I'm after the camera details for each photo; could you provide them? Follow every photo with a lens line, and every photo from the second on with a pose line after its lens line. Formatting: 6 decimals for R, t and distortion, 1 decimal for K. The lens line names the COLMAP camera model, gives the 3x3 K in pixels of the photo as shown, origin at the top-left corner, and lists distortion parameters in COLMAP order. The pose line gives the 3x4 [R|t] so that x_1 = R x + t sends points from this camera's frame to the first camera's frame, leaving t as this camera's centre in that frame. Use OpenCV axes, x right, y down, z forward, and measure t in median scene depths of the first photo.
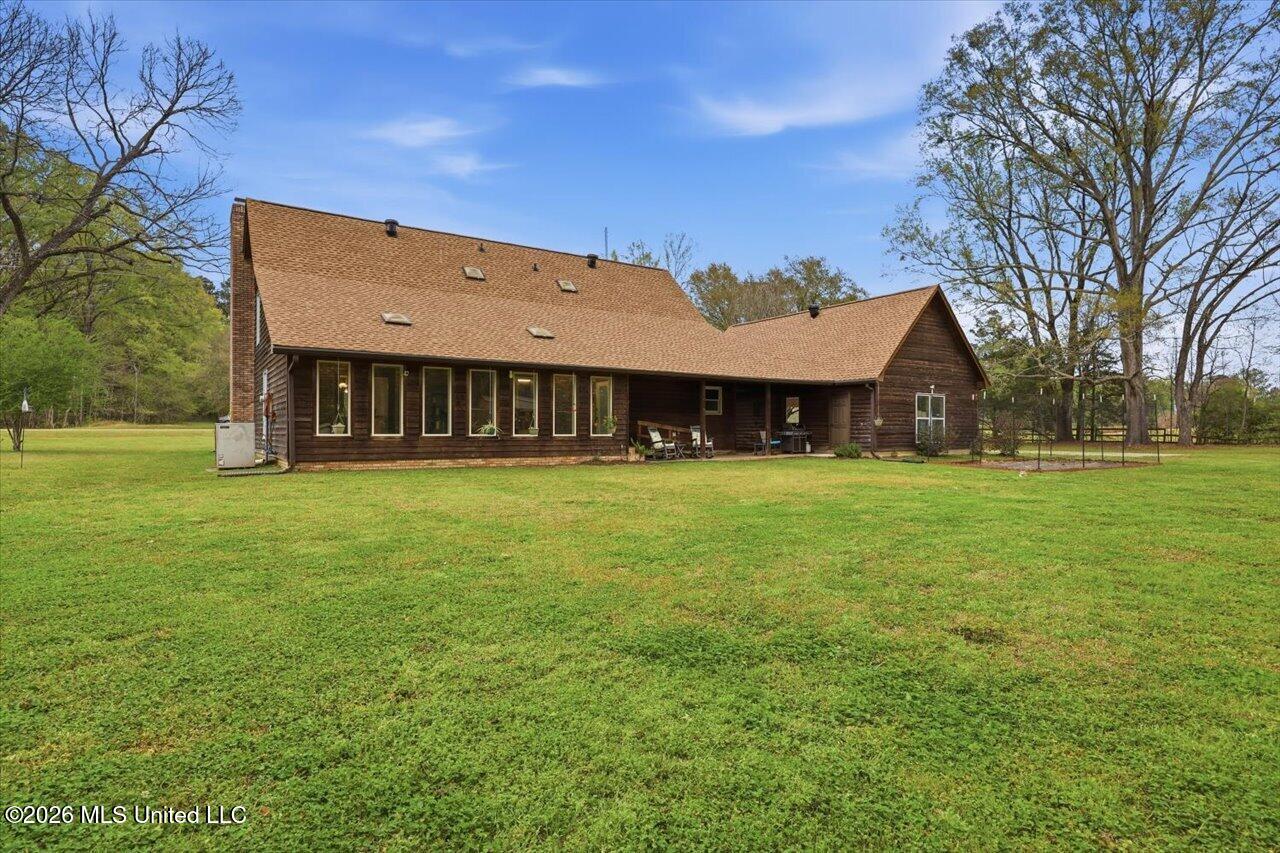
lens RADIAL K [[651.0, 0, 634.5], [0, 651.0, 428.0], [0, 0, 1]] dist [-0.001405, -0.000083]
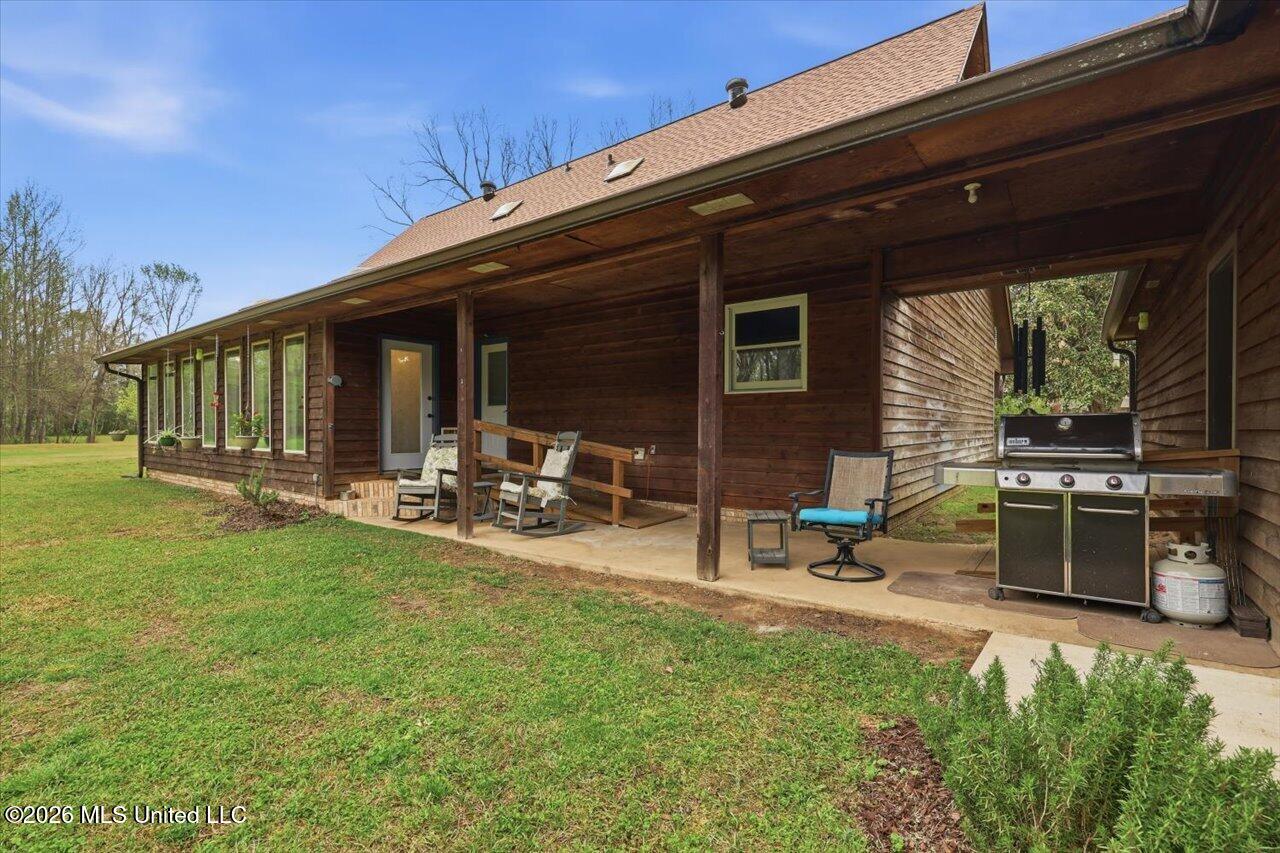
lens RADIAL K [[567.9, 0, 644.5], [0, 567.9, 426.4], [0, 0, 1]] dist [0.001158, -0.000104]
pose [[0.338182, -0.002605, -0.941077, 0.395240], [0.004482, 0.999989, -0.001157, -0.005903], [0.941070, -0.003826, 0.338190, 0.974083]]
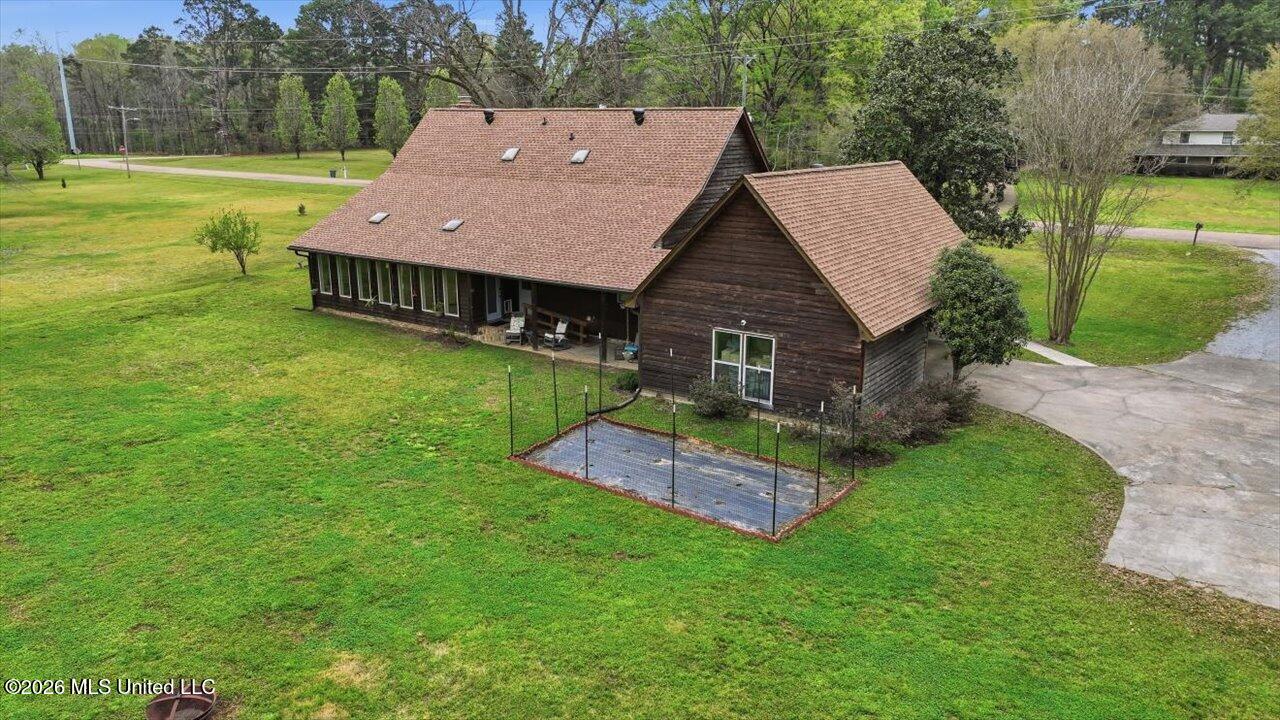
lens RADIAL K [[869.0, 0, 668.9], [0, 869.0, 346.9], [0, 0, 1]] dist [0.005434, -0.001393]
pose [[0.401746, 0.226864, -0.887205, 1.424255], [-0.002810, 0.969129, 0.246539, -0.302634], [0.915747, -0.096553, 0.389981, 0.638642]]
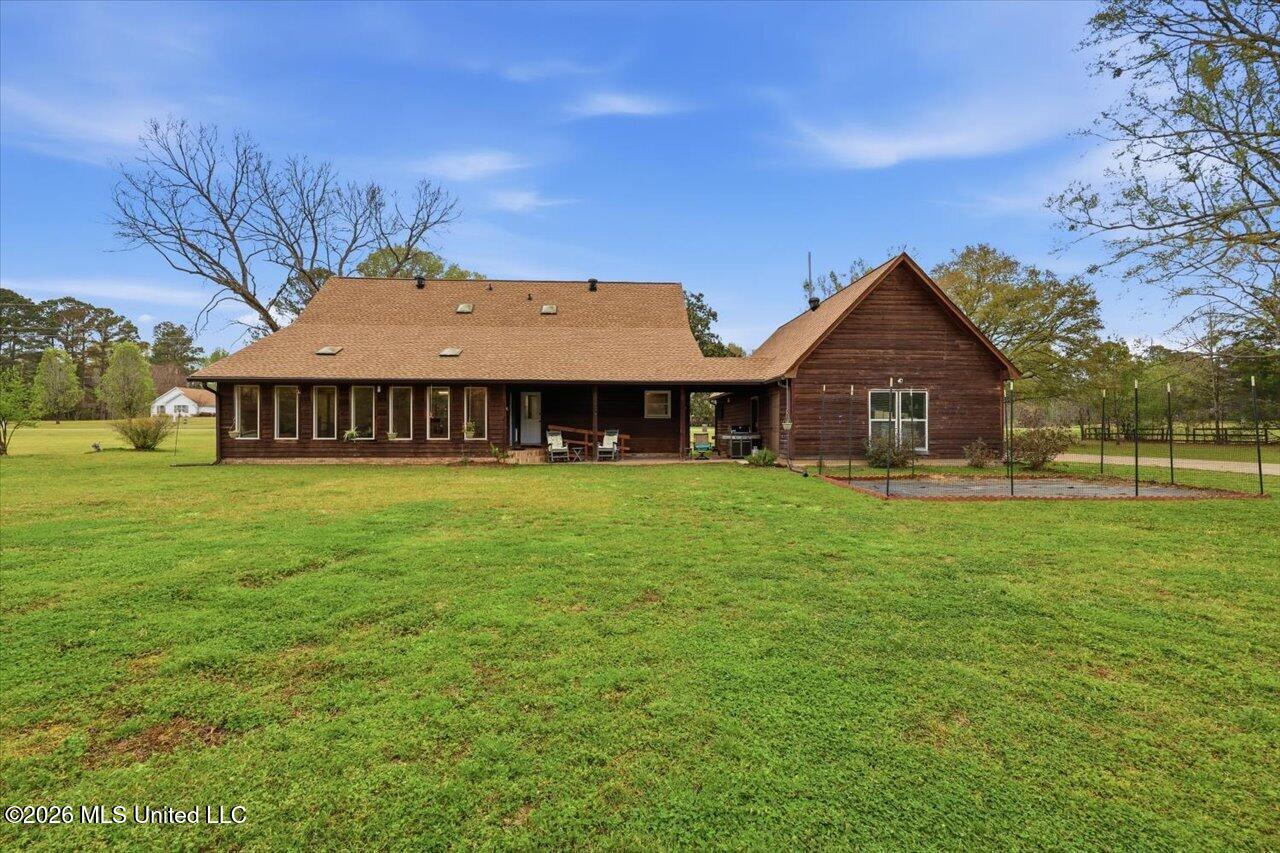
lens RADIAL K [[500.1, 0, 641.4], [0, 500.1, 422.3], [0, 0, 1]] dist [-0.002458, 0.000332]
pose [[0.864895, -0.007128, -0.501903, 0.556721], [0.003175, 0.999957, -0.008731, -0.008441], [0.501943, 0.005958, 0.864880, 0.348966]]
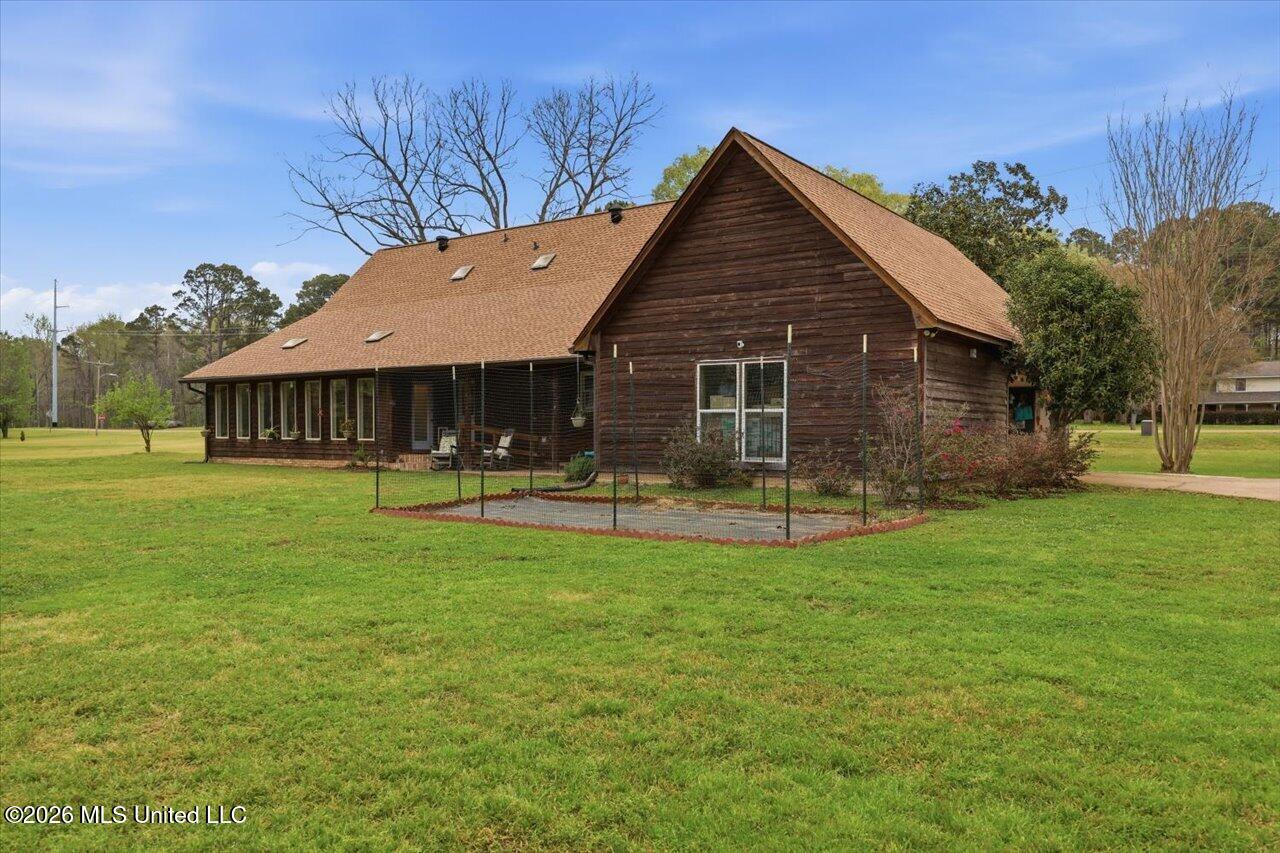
lens RADIAL K [[918.9, 0, 655.8], [0, 918.9, 436.9], [0, 0, 1]] dist [0.001388, -0.002423]
pose [[0.375133, 0.005181, -0.926956, 1.201055], [0.005433, 0.999955, 0.007788, -0.001038], [0.926955, -0.007958, 0.375088, 0.782986]]
